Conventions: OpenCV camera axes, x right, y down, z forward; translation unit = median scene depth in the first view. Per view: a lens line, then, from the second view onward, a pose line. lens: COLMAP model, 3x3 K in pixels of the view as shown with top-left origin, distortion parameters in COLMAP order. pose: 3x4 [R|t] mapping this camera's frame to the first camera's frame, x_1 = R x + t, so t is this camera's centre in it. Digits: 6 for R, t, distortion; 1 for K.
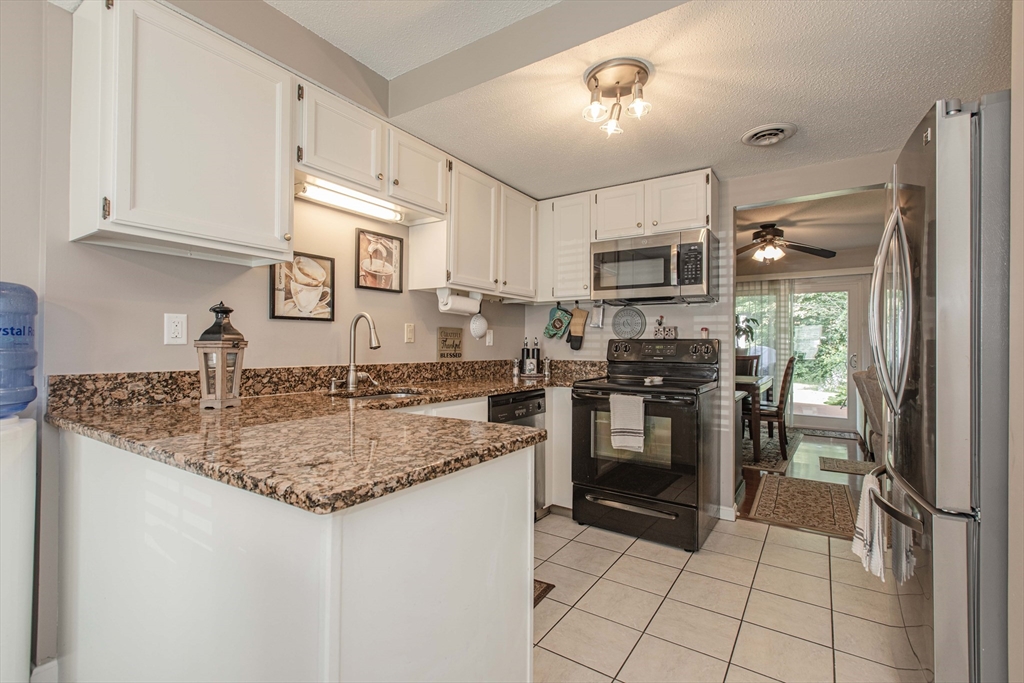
lens RADIAL K [[462.3, 0, 514.0], [0, 462.3, 340.8], [0, 0, 1]] dist [0.001610, 0.000541]
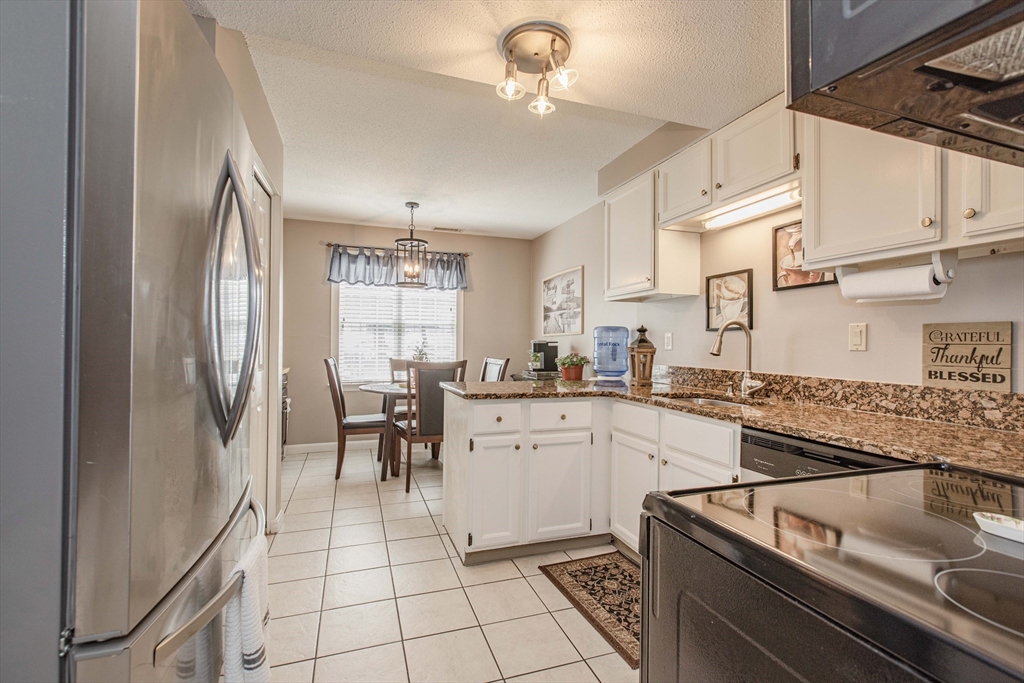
lens RADIAL K [[462.3, 0, 508.0], [0, 462.3, 342.0], [0, 0, 1]] dist [0.001610, 0.000541]
pose [[-0.611524, -0.016717, -0.791049, 0.664765], [-0.007996, 0.999856, -0.014948, 0.005378], [0.791185, -0.002816, -0.611570, 1.049914]]
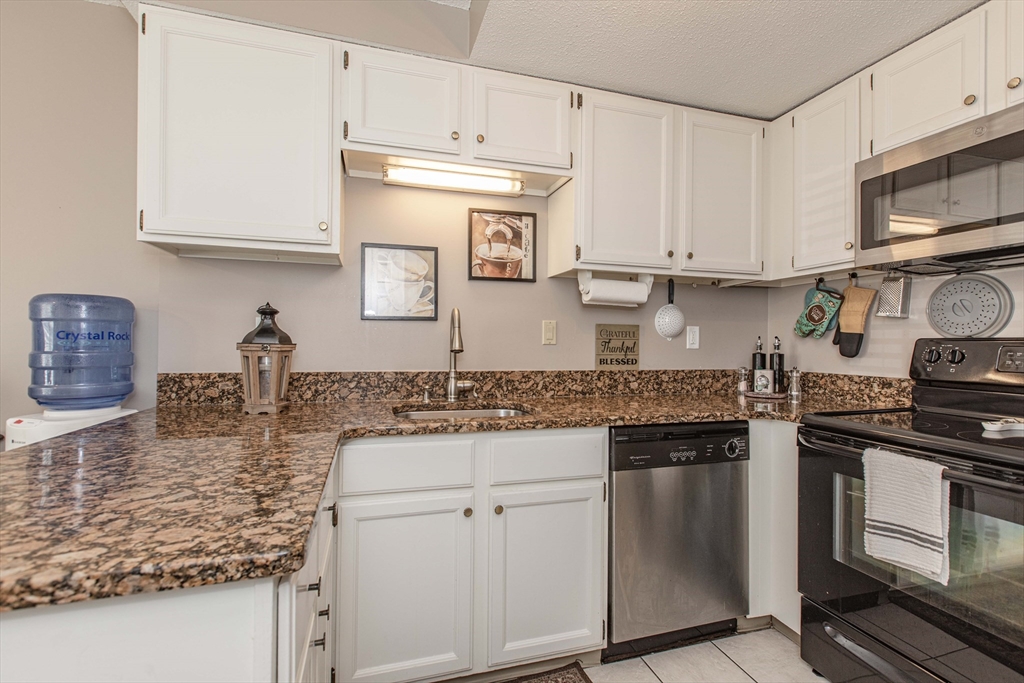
lens RADIAL K [[462.3, 0, 512.1], [0, 462.3, 339.7], [0, 0, 1]] dist [0.001610, 0.000541]
pose [[0.771101, -0.004416, -0.636697, 0.235043], [0.002702, 0.999990, -0.003663, -0.001823], [0.636707, 0.001104, 0.771105, 0.366979]]
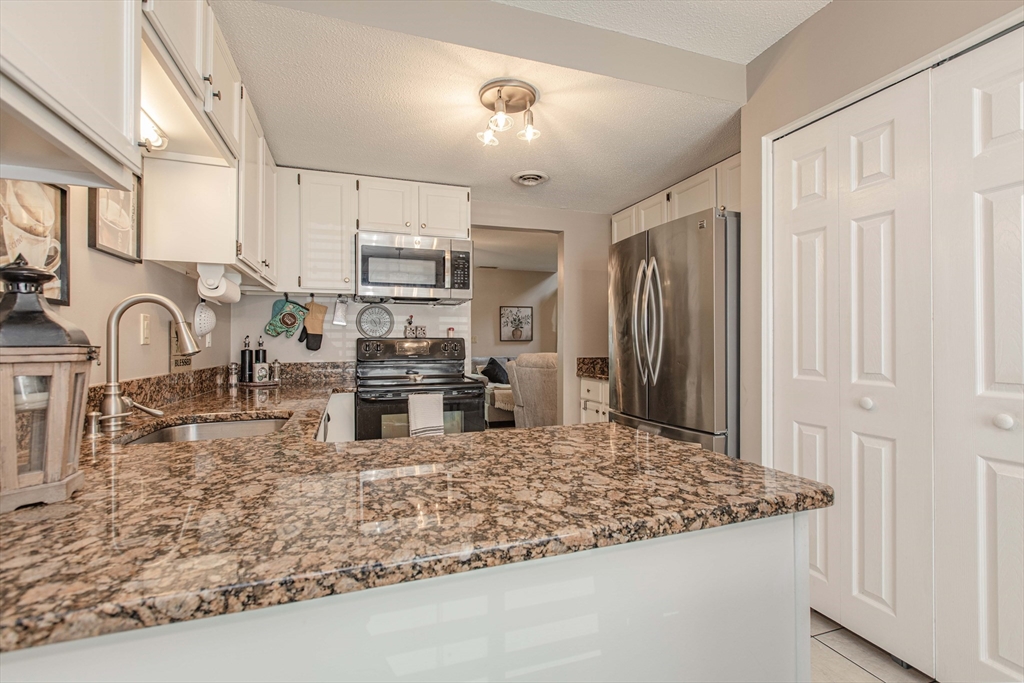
lens RADIAL K [[462.3, 0, 510.7], [0, 462.3, 339.8], [0, 0, 1]] dist [0.001610, 0.000541]
pose [[0.607148, -0.004115, 0.794578, -0.439382], [0.001131, 0.999990, 0.004314, -0.004328], [-0.794588, -0.001721, 0.607146, 0.238809]]
